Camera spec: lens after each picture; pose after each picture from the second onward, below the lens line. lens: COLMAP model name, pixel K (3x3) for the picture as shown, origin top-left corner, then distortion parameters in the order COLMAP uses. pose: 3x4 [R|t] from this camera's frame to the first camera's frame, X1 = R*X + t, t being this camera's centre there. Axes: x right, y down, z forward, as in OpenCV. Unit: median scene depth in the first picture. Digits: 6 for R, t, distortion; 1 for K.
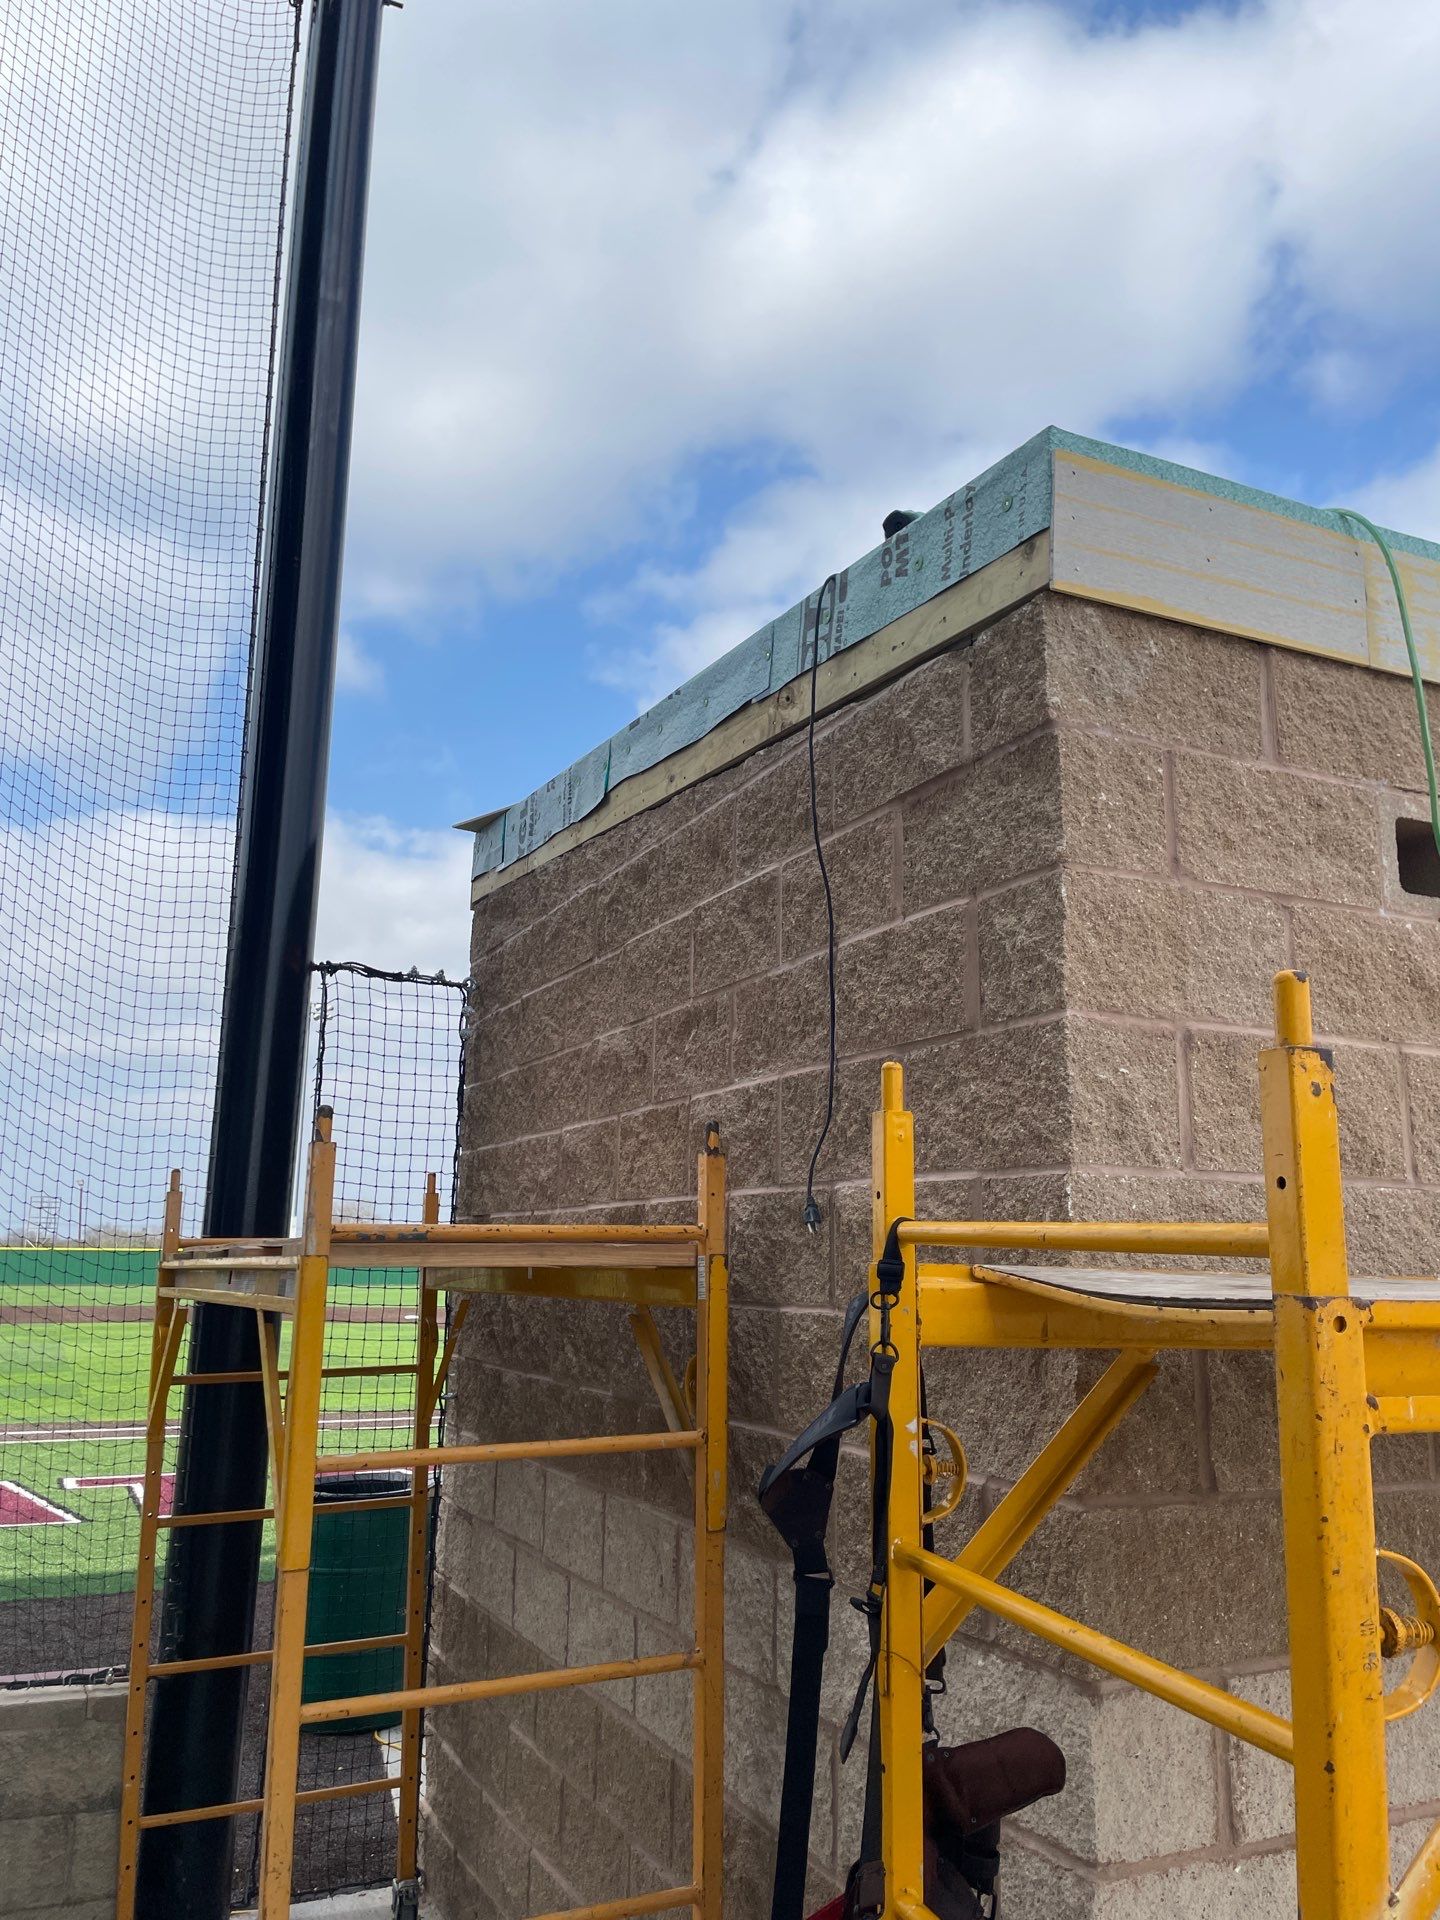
lens RADIAL K [[1440.6, 0, 718.9], [0, 1440.6, 964.2], [0, 0, 1]] dist [0.035035, -0.033135]
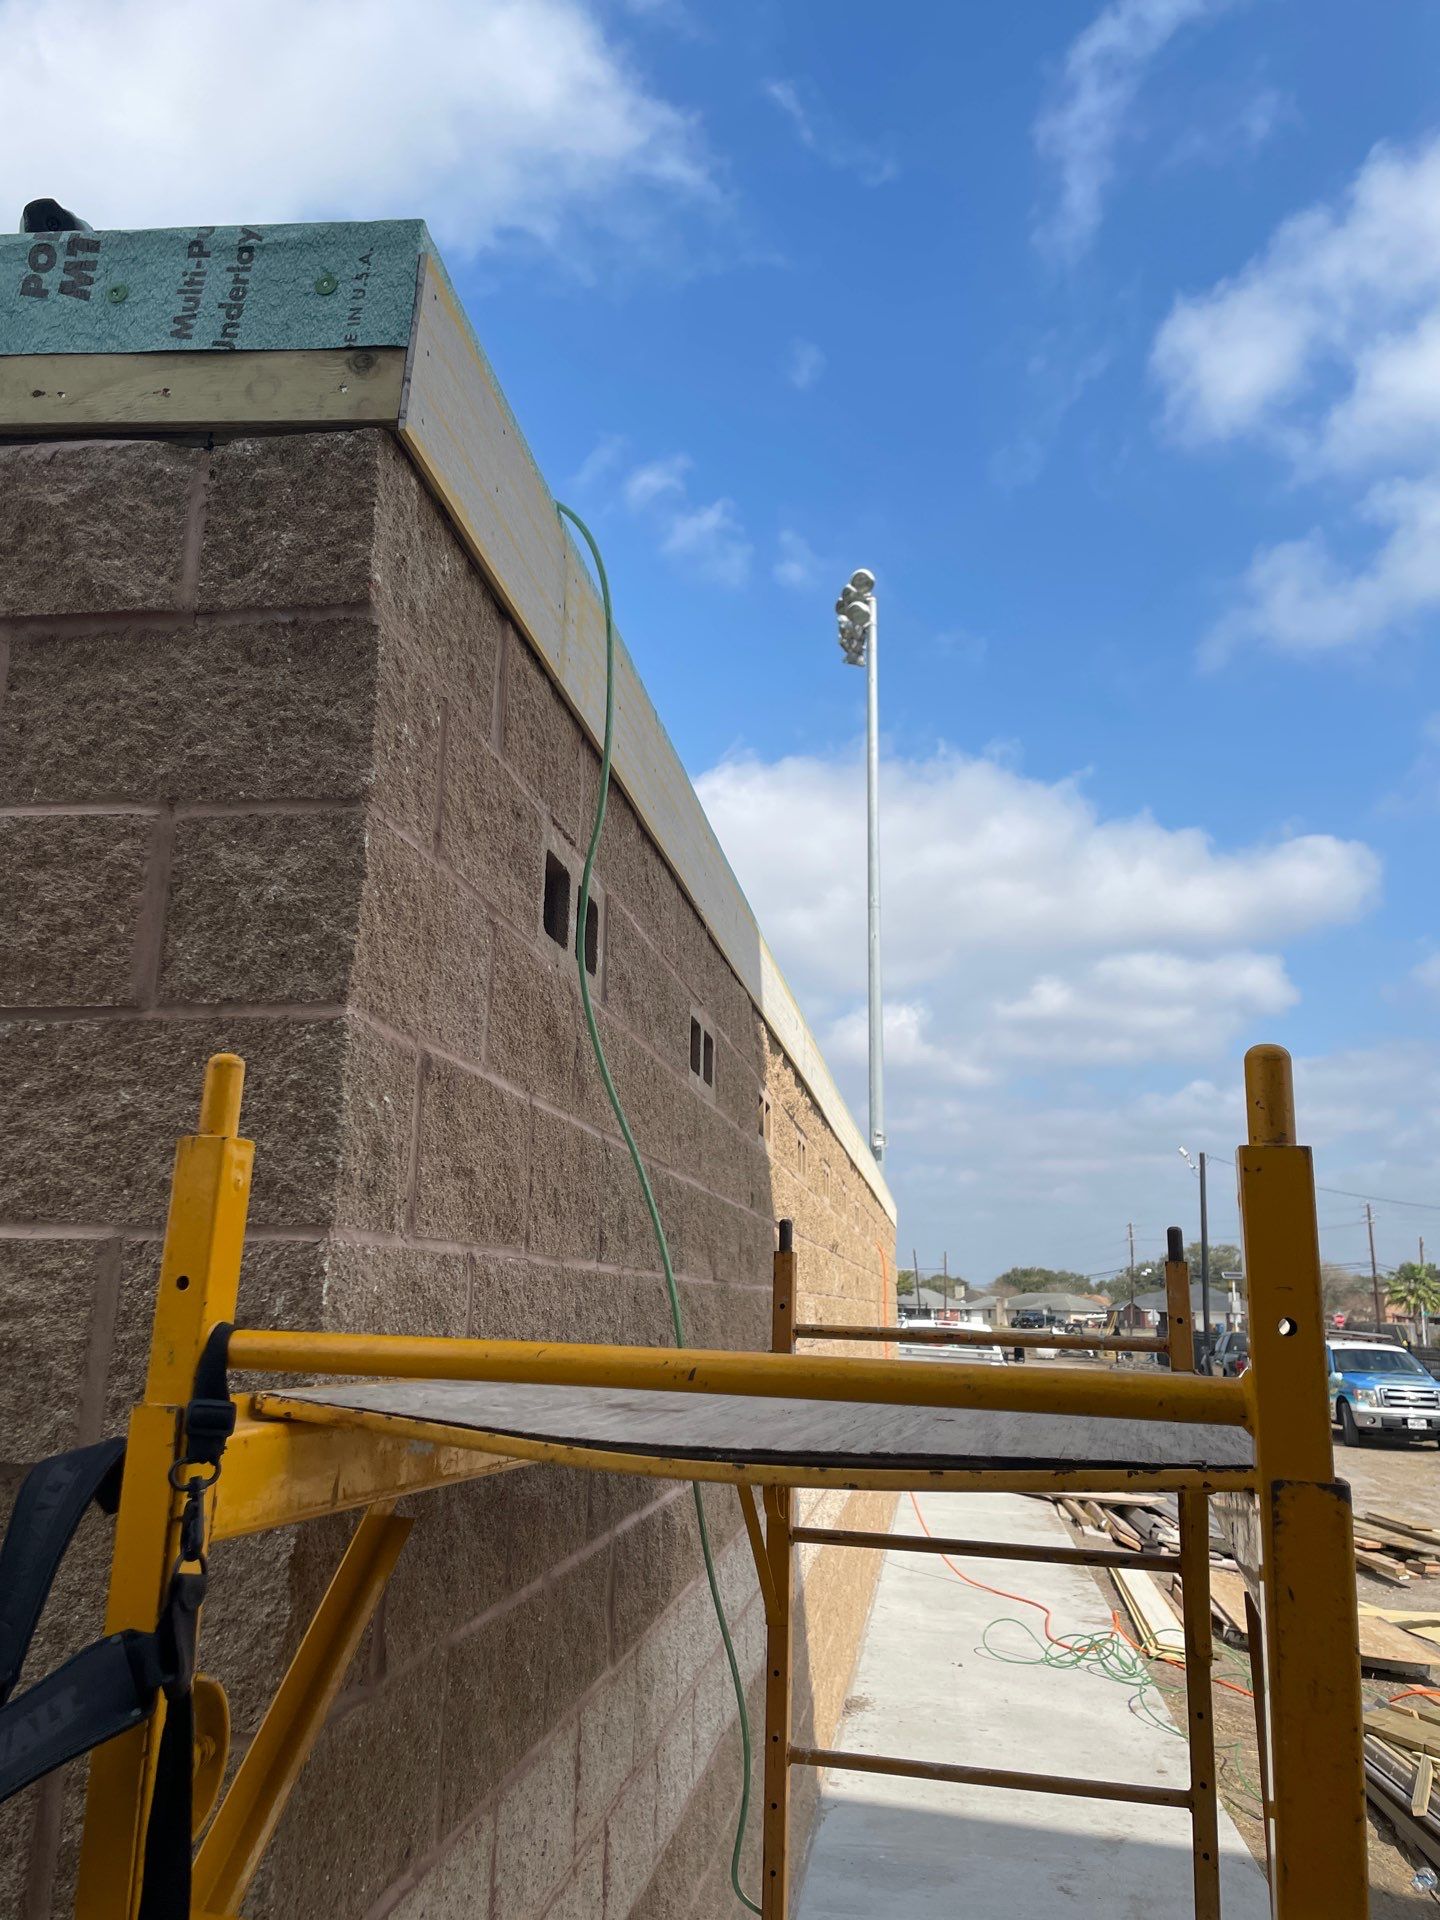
lens RADIAL K [[1440.6, 0, 726.8], [0, 1440.6, 951.7], [0, 0, 1]] dist [0.035035, -0.033135]
pose [[0.550670, 0.187708, 0.813344, -0.214433], [-0.170448, 0.979143, -0.110572, 0.047974], [-0.817136, -0.077744, 0.571179, 0.415731]]
